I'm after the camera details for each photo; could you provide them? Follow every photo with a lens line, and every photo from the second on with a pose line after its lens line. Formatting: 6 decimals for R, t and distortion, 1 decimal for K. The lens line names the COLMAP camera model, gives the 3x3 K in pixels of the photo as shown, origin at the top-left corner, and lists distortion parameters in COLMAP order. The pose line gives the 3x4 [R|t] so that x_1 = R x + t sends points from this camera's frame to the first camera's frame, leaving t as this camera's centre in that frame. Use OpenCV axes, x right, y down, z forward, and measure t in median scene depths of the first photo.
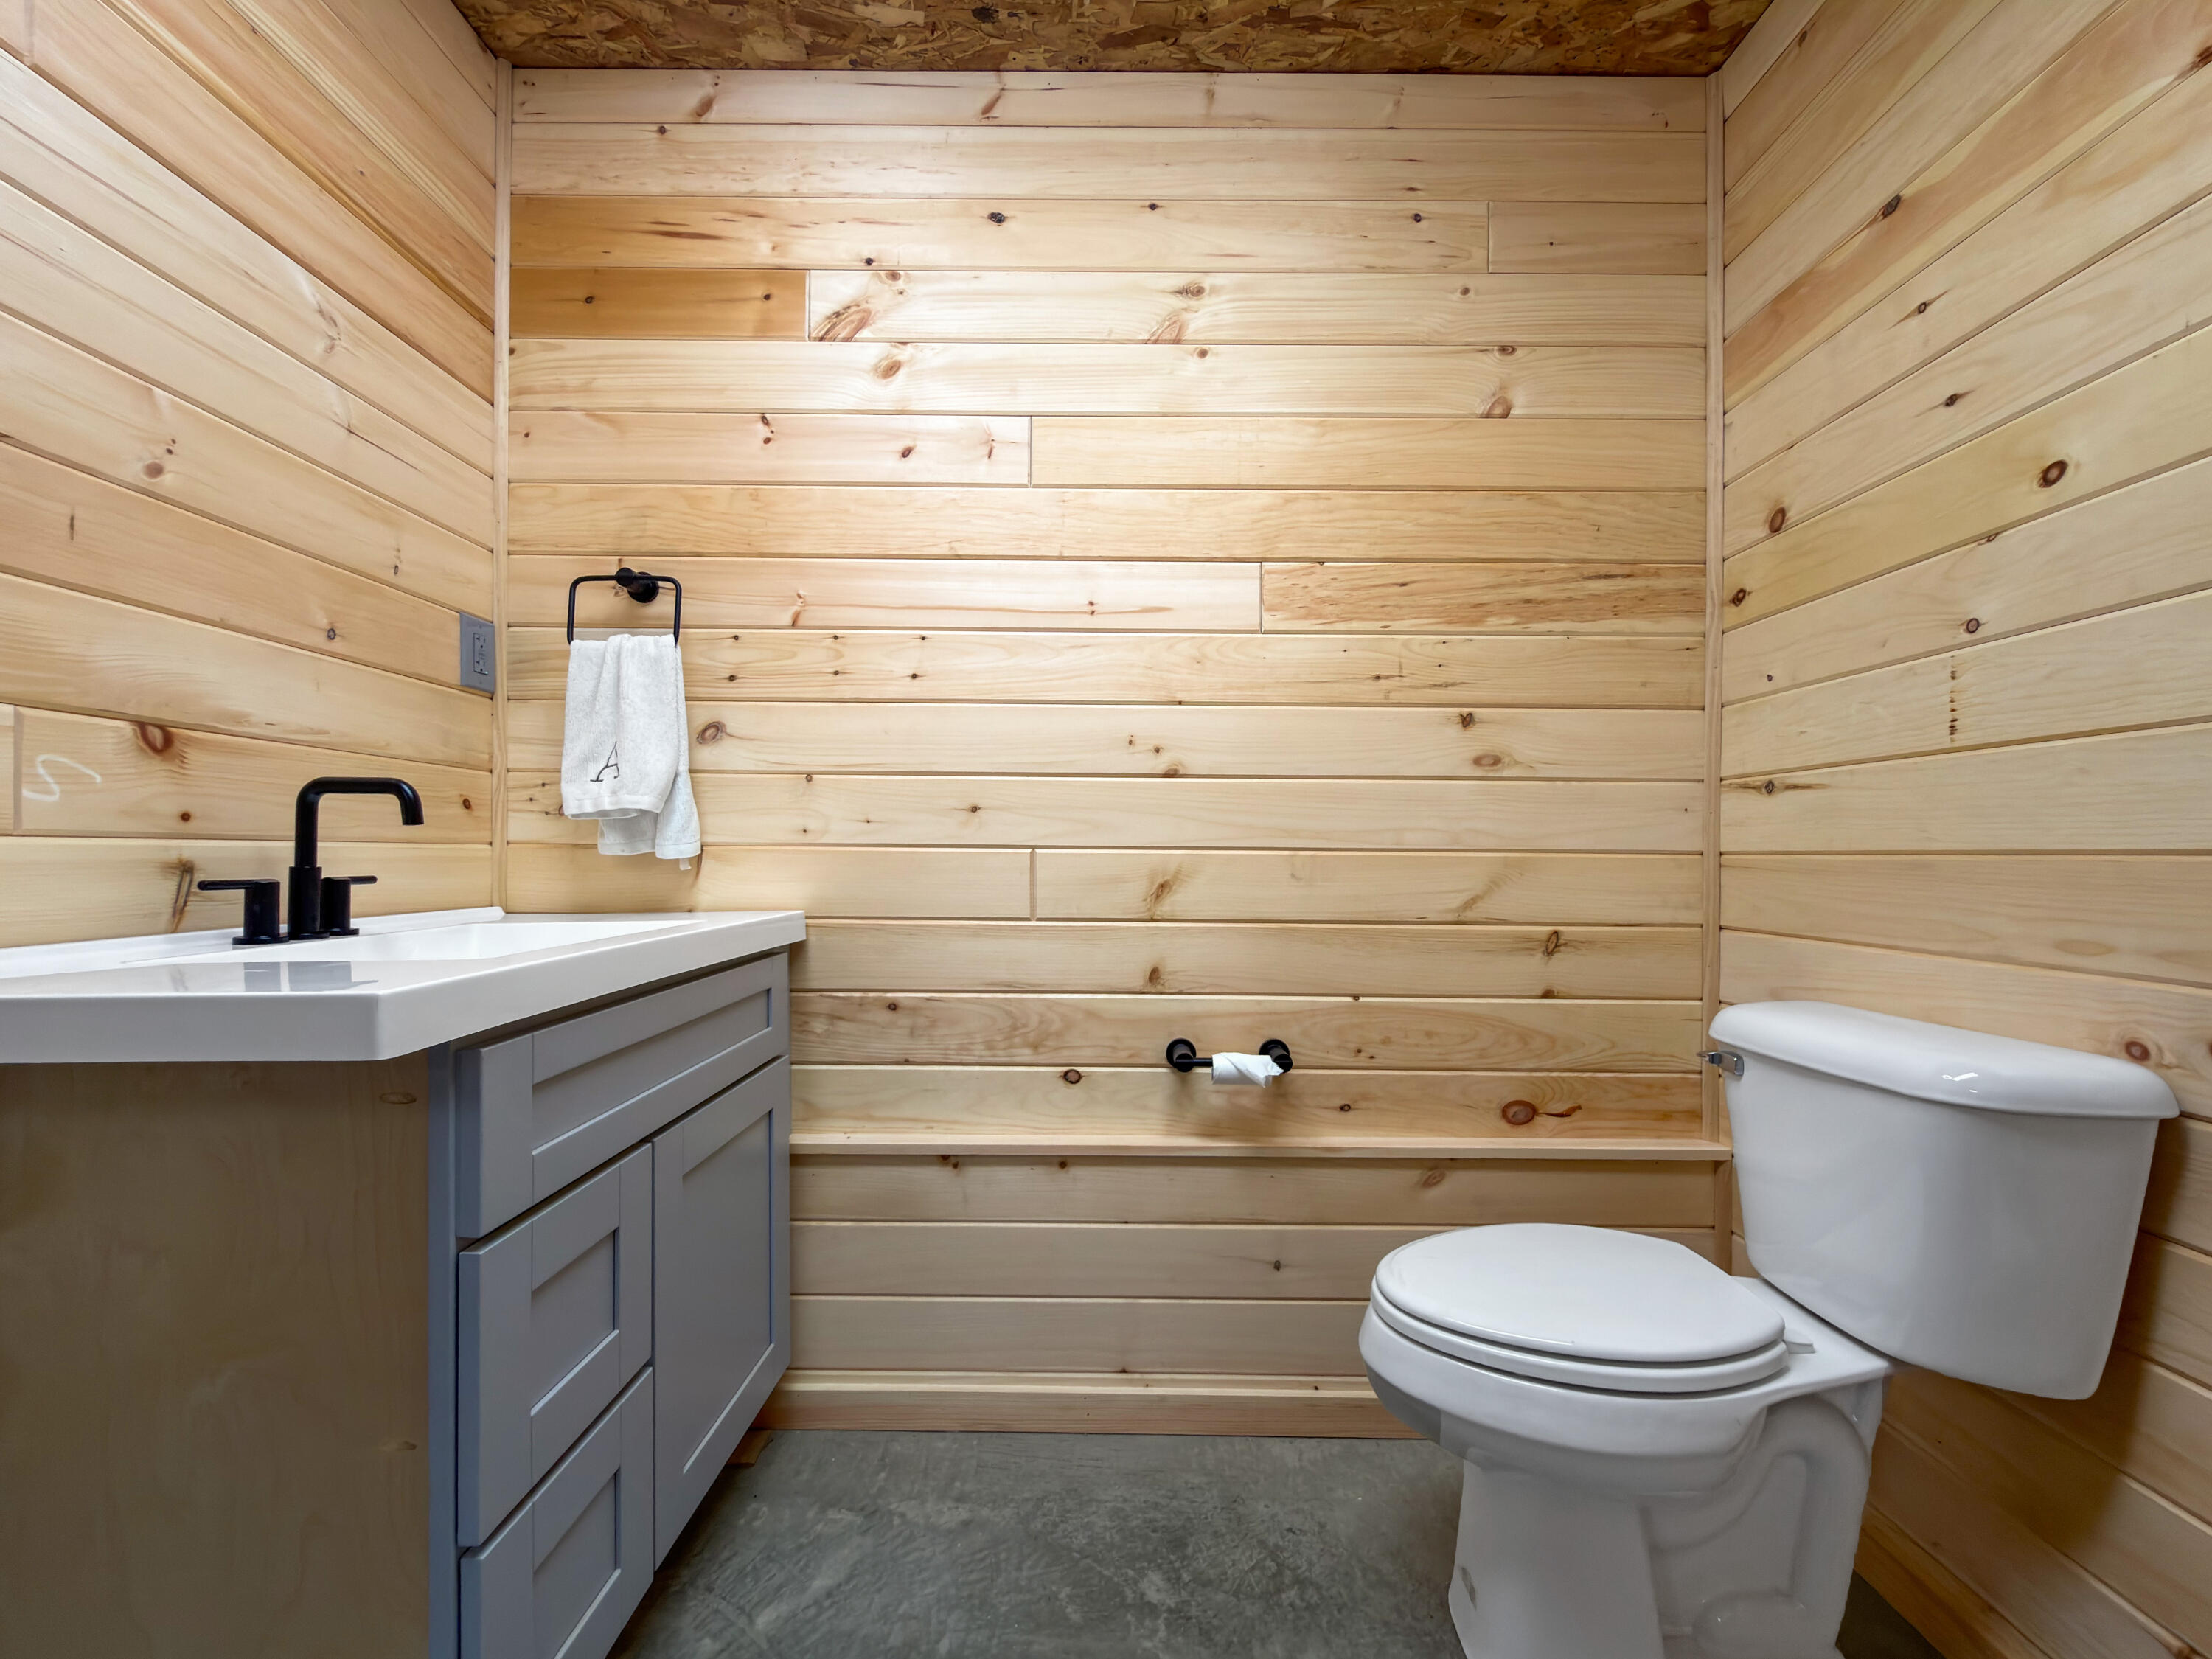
lens RADIAL K [[914.1, 0, 1107.5], [0, 914.1, 884.2], [0, 0, 1]] dist [-0.000877, -0.000766]
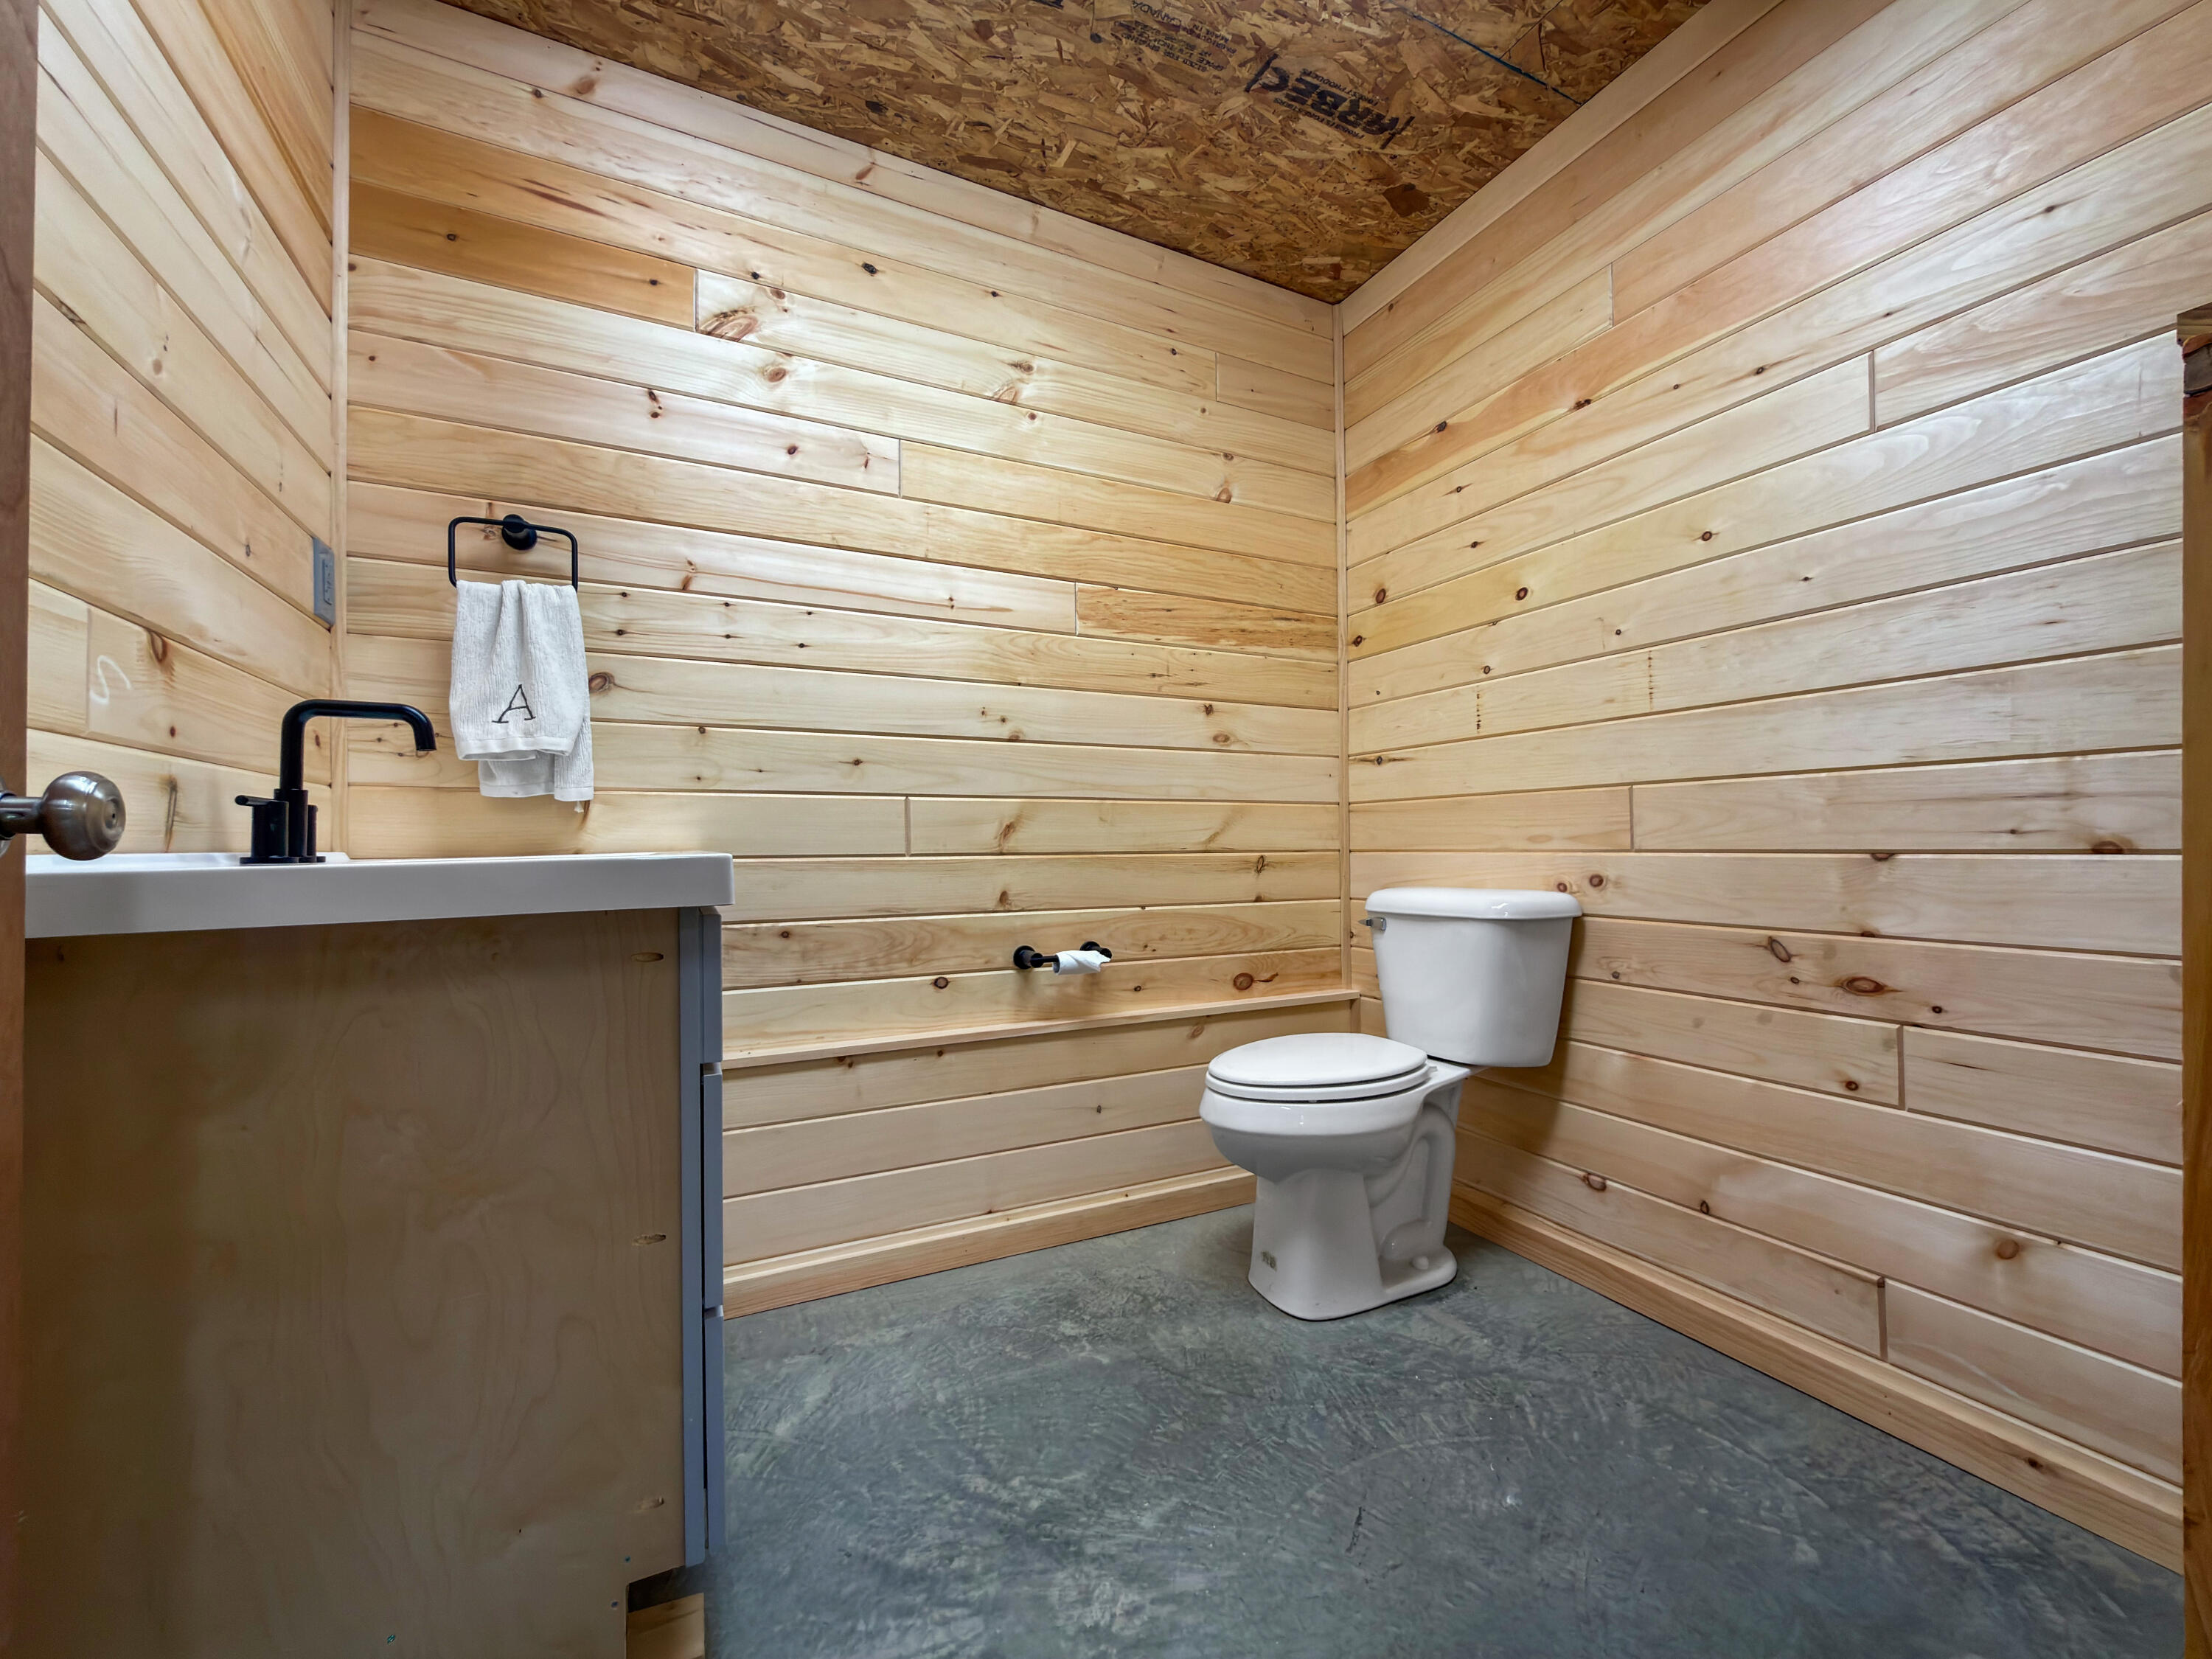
lens RADIAL K [[914.1, 0, 1107.5], [0, 914.1, 884.2], [0, 0, 1]] dist [-0.000877, -0.000766]
pose [[0.890530, -0.032040, 0.453794, -0.412991], [0.030111, 0.999481, 0.011478, 0.074167], [-0.453926, 0.003442, 0.891033, -0.207981]]
